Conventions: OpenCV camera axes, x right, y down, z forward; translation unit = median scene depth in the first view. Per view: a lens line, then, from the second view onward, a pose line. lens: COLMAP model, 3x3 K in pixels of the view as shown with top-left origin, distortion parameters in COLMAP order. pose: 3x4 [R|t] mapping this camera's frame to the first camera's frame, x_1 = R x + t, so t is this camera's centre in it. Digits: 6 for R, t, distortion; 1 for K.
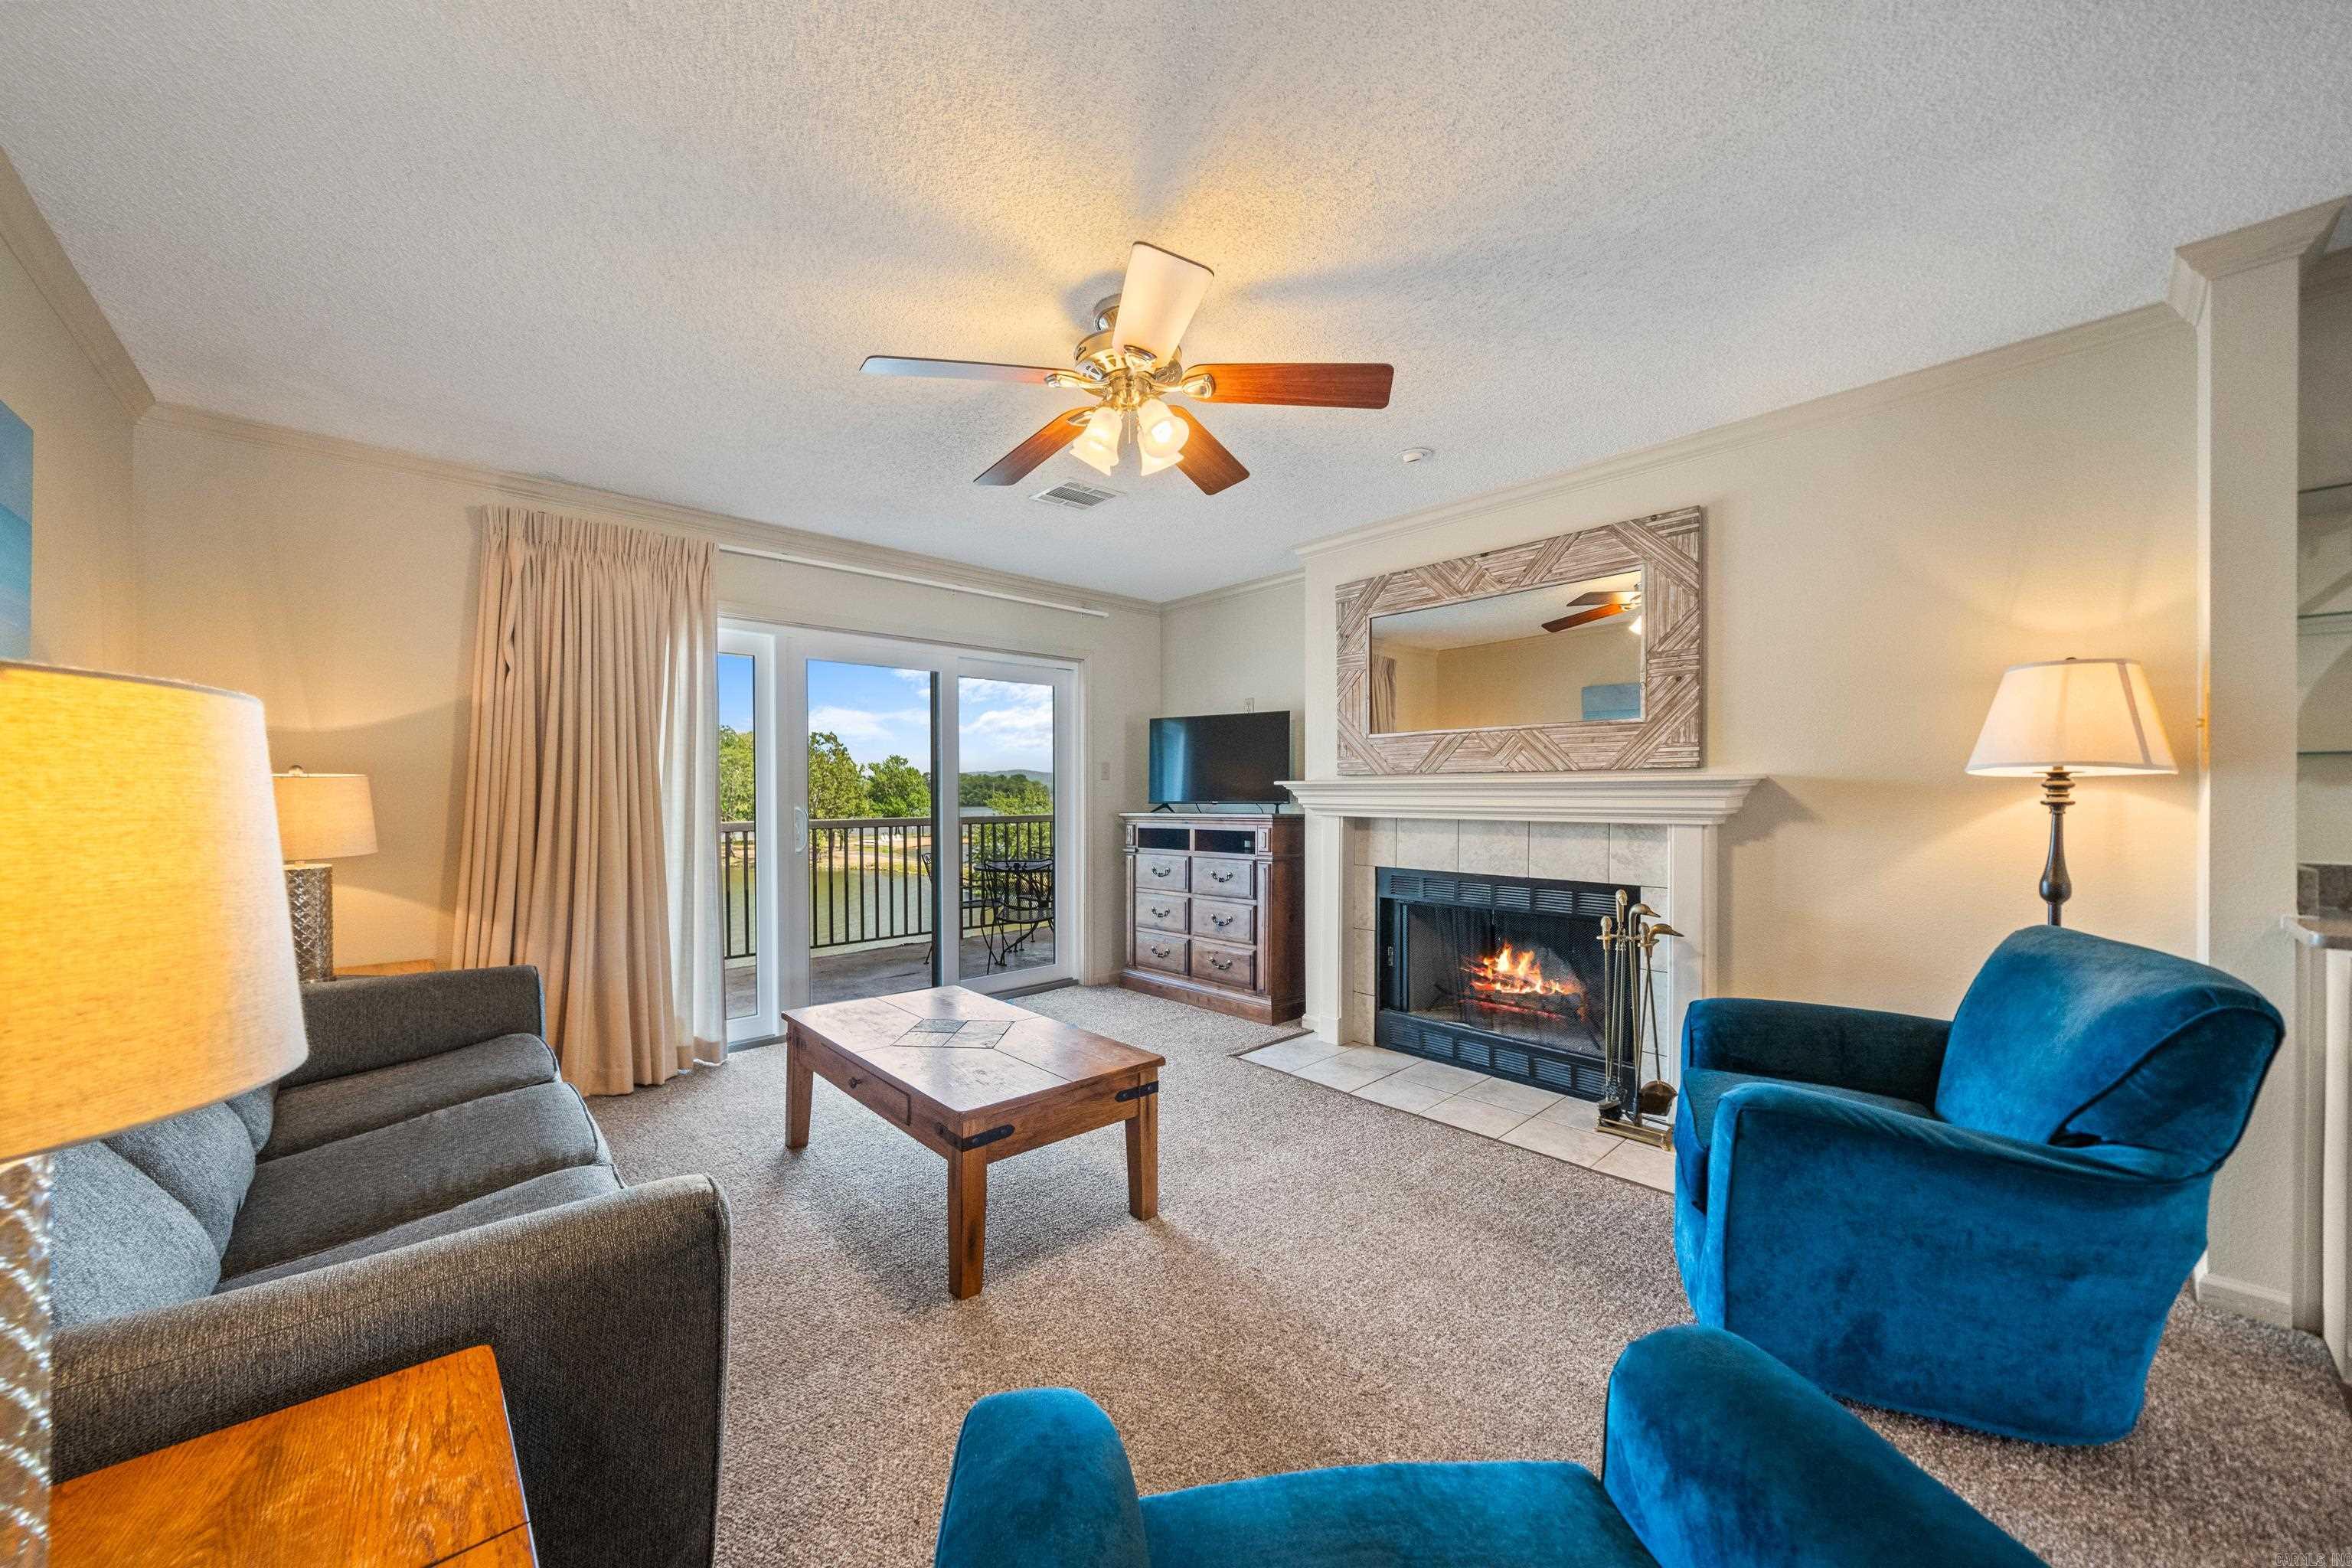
lens RADIAL K [[846.5, 0, 1150.3], [0, 846.5, 800.2], [0, 0, 1]] dist [-0.006691, -0.000065]
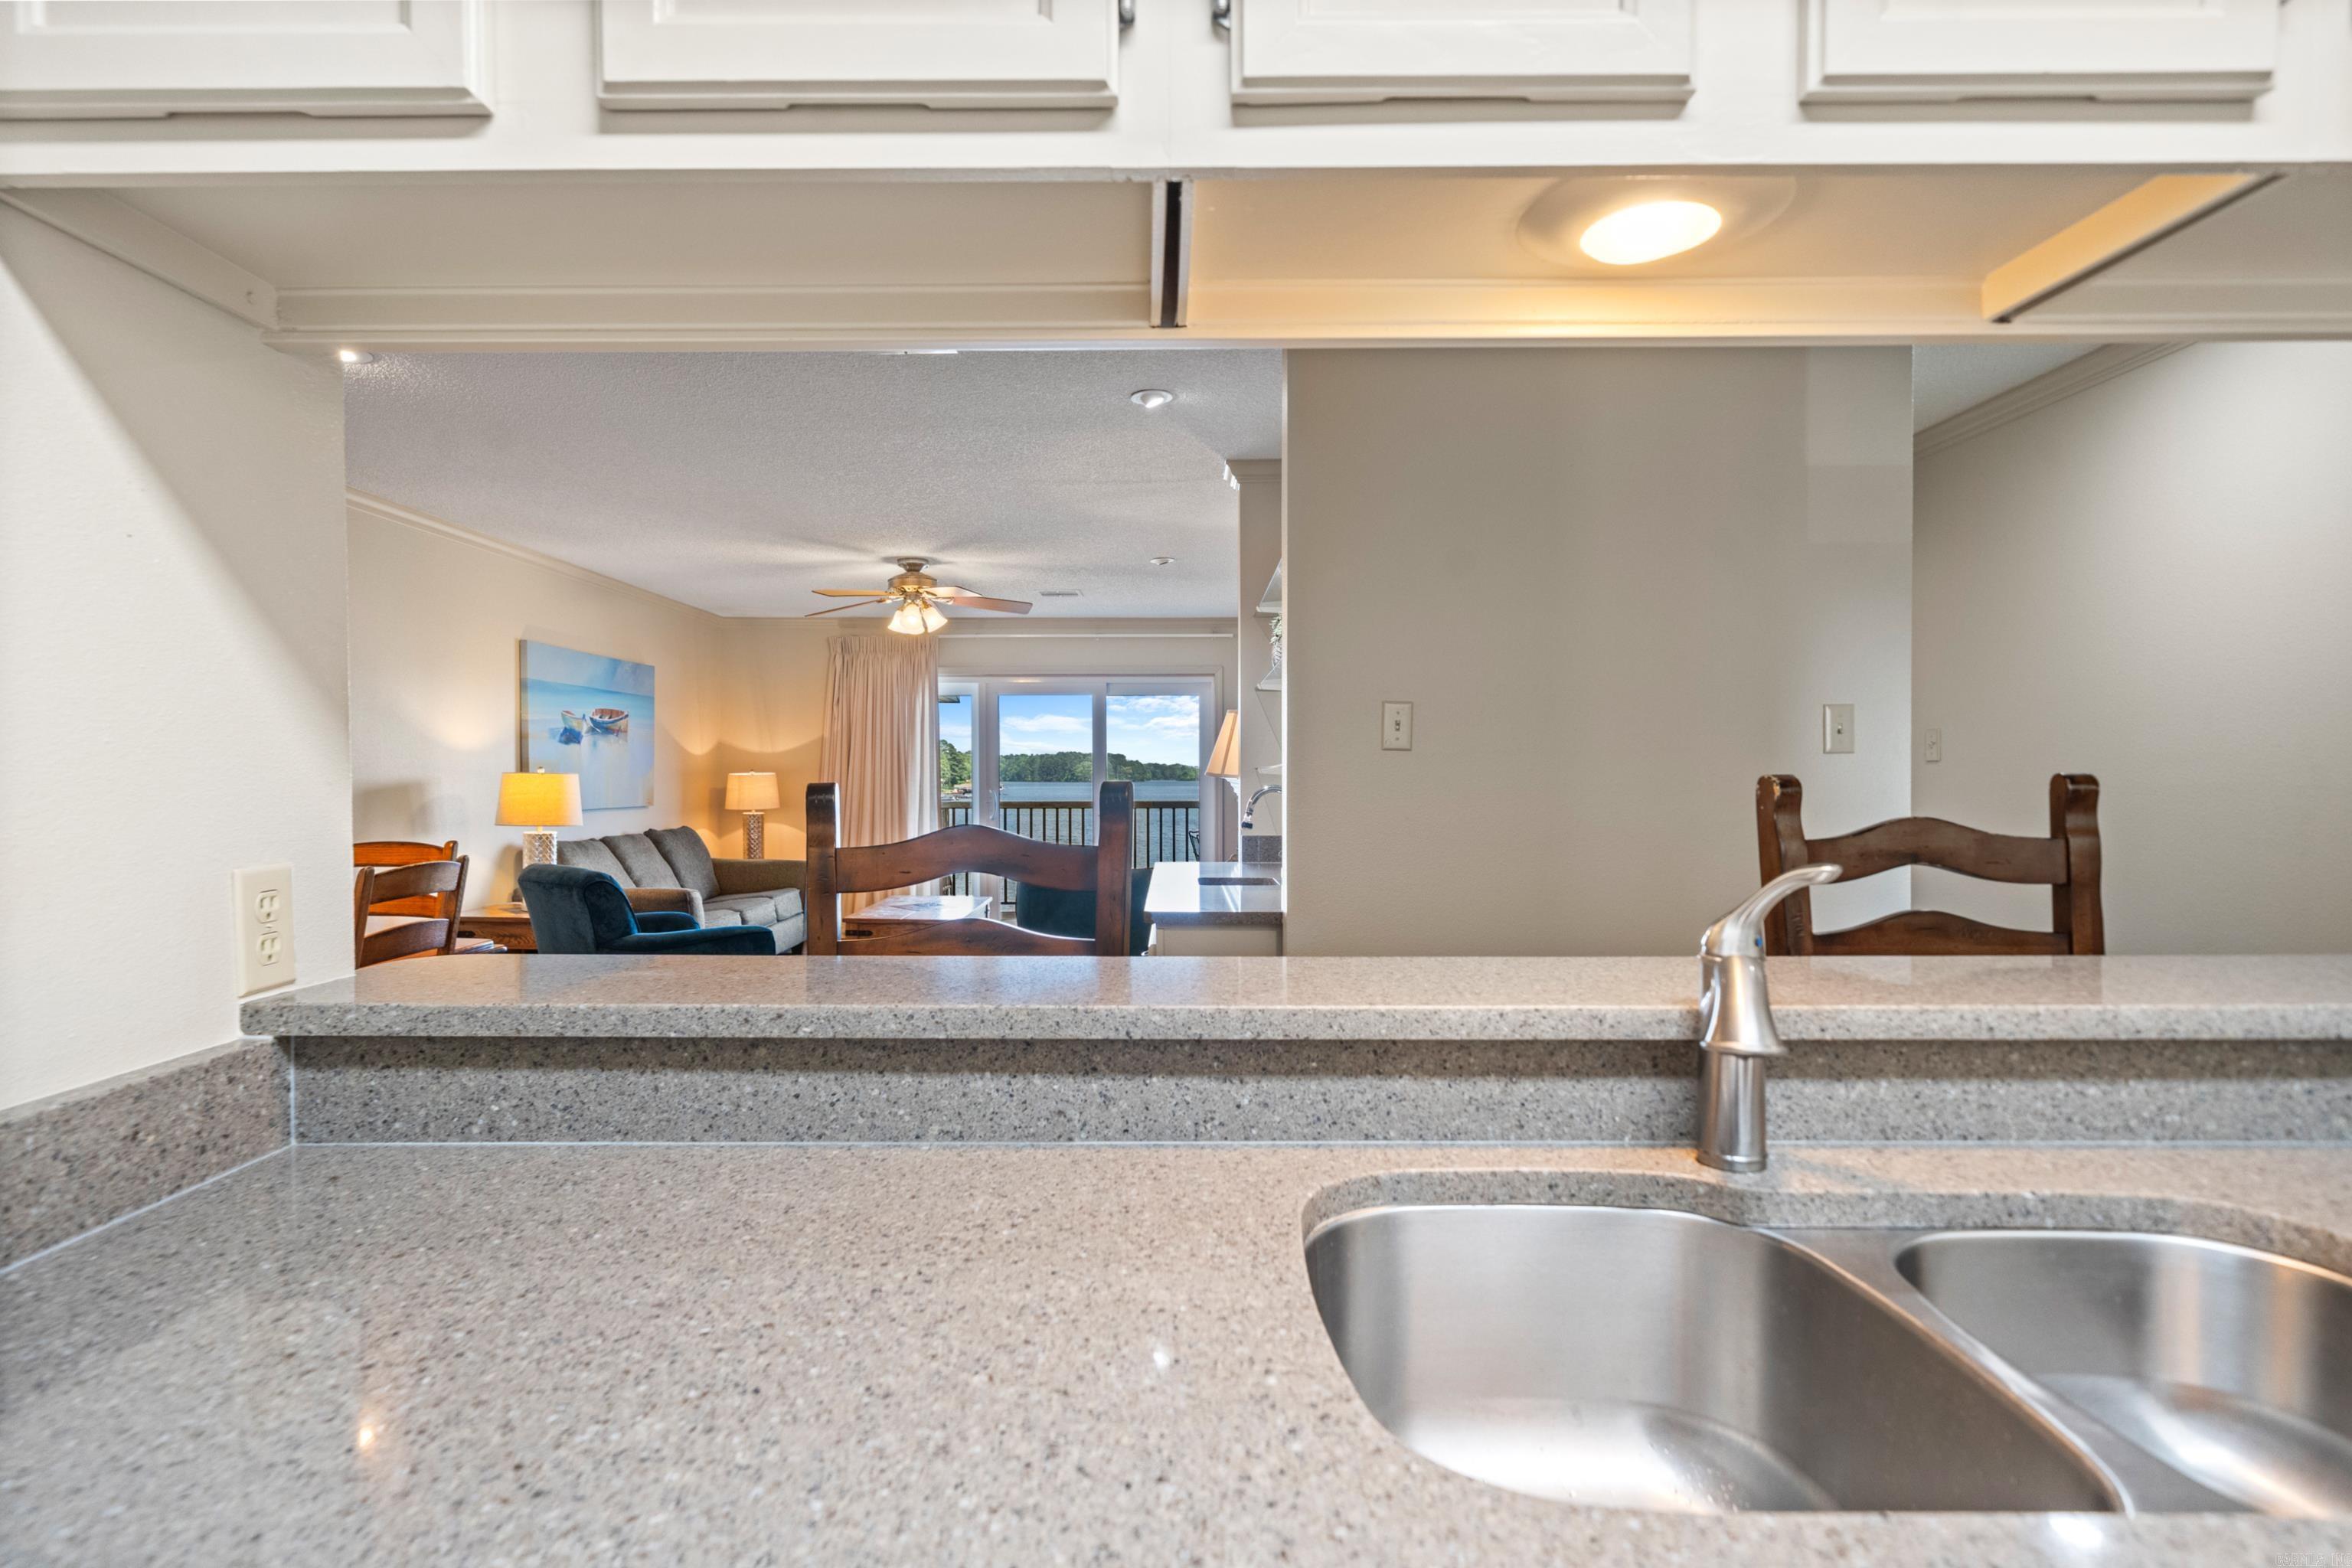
lens RADIAL K [[1185.2, 0, 1152.8], [0, 1185.2, 790.6], [0, 0, 1]] dist [-0.000345, 0.000601]
pose [[0.733875, 0.011725, -0.679183, 1.508512], [-0.007155, 0.999929, 0.009531, -0.017934], [0.679246, -0.002135, 0.733907, -0.487086]]
